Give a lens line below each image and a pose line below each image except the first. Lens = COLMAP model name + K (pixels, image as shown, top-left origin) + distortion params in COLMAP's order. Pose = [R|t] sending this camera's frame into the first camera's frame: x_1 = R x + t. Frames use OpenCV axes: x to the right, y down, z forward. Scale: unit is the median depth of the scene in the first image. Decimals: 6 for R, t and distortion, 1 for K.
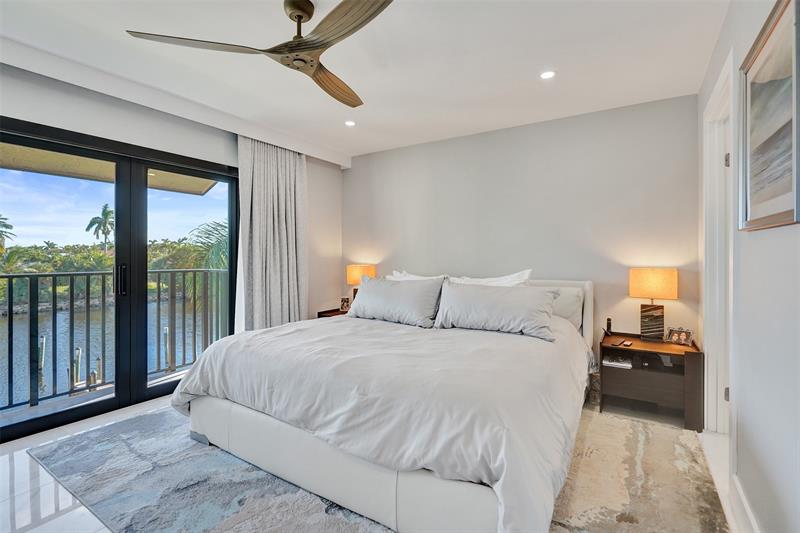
lens RADIAL K [[375.0, 0, 398.4], [0, 375.0, 256.5], [0, 0, 1]] dist [-0.002042, -0.001429]
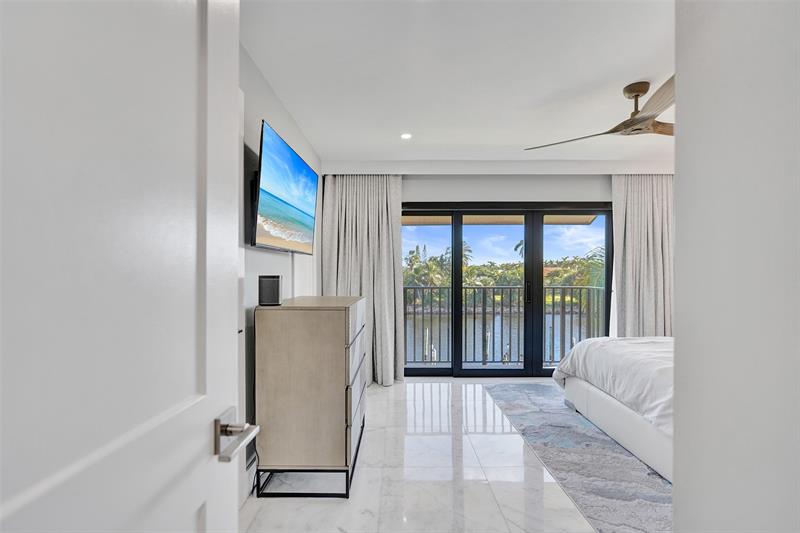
lens RADIAL K [[375.0, 0, 391.2], [0, 375.0, 278.3], [0, 0, 1]] dist [-0.002042, -0.001429]
pose [[0.528915, 0.010604, -0.848609, 0.340478], [0.003345, 0.999888, 0.014579, -0.025600], [0.848668, -0.010550, 0.528820, -0.357714]]
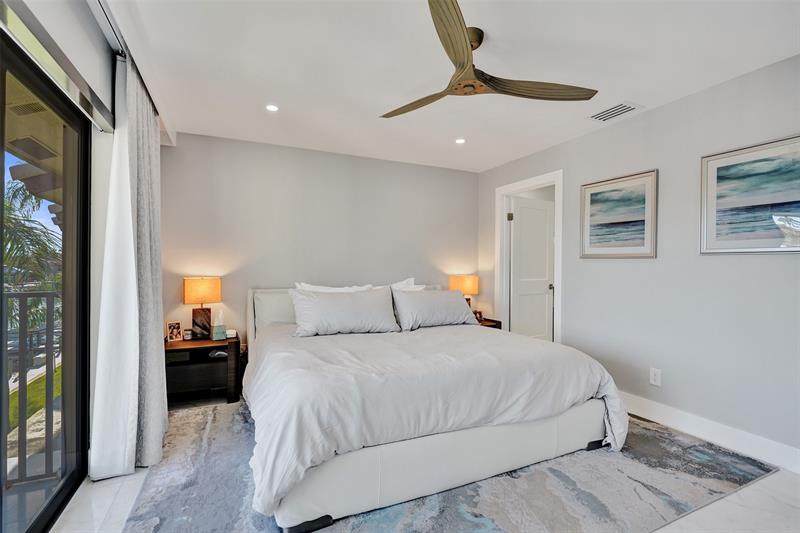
lens RADIAL K [[375.0, 0, 392.5], [0, 375.0, 266.2], [0, 0, 1]] dist [-0.002042, -0.001429]
pose [[0.537709, 0.003817, 0.843122, -1.115247], [-0.006282, 0.999980, -0.000521, -0.006852], [-0.843107, -0.005016, 0.537722, 0.527159]]
